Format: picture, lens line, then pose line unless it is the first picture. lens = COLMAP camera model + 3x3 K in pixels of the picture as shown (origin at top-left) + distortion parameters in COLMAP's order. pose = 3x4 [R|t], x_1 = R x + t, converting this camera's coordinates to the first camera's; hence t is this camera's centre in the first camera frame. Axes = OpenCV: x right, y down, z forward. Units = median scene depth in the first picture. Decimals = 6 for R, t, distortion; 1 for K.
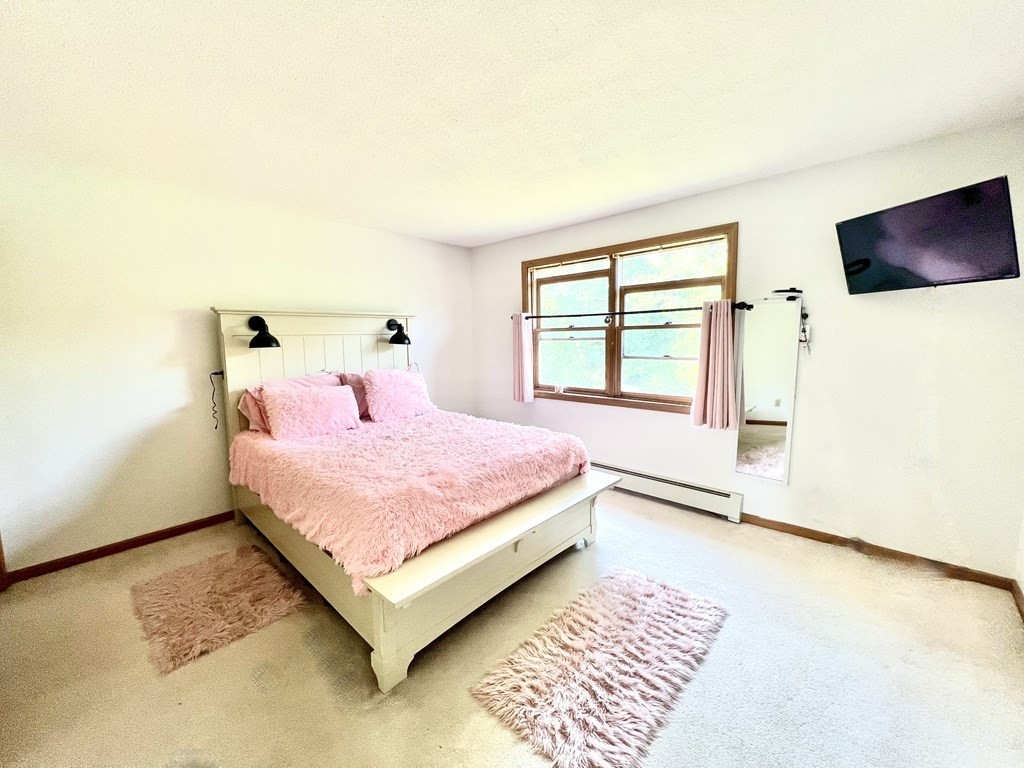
lens RADIAL K [[403.8, 0, 512.0], [0, 403.8, 384.0], [0, 0, 1]] dist [0.003027, 0.000278]
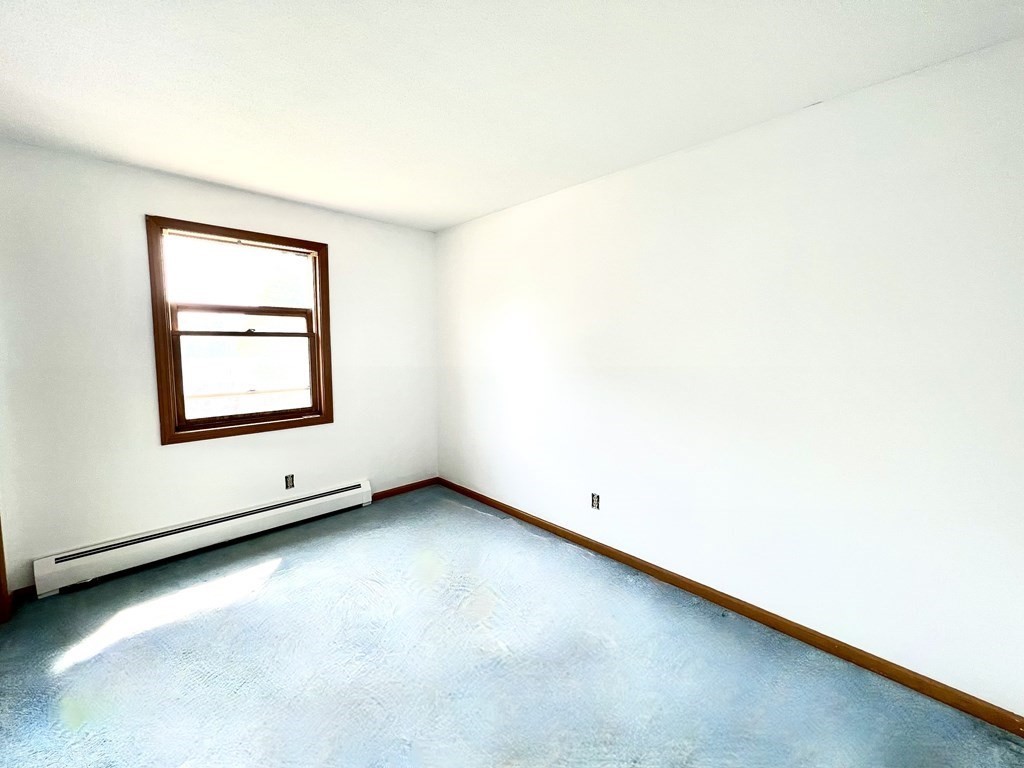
lens RADIAL K [[408.5, 0, 509.8], [0, 408.5, 378.8], [0, 0, 1]] dist [-0.000132, 0.000080]
pose [[0.058394, -0.066872, 0.996051, -0.548870], [0.114200, 0.991651, 0.059882, -0.040827], [-0.991740, 0.110252, 0.065543, 0.459197]]
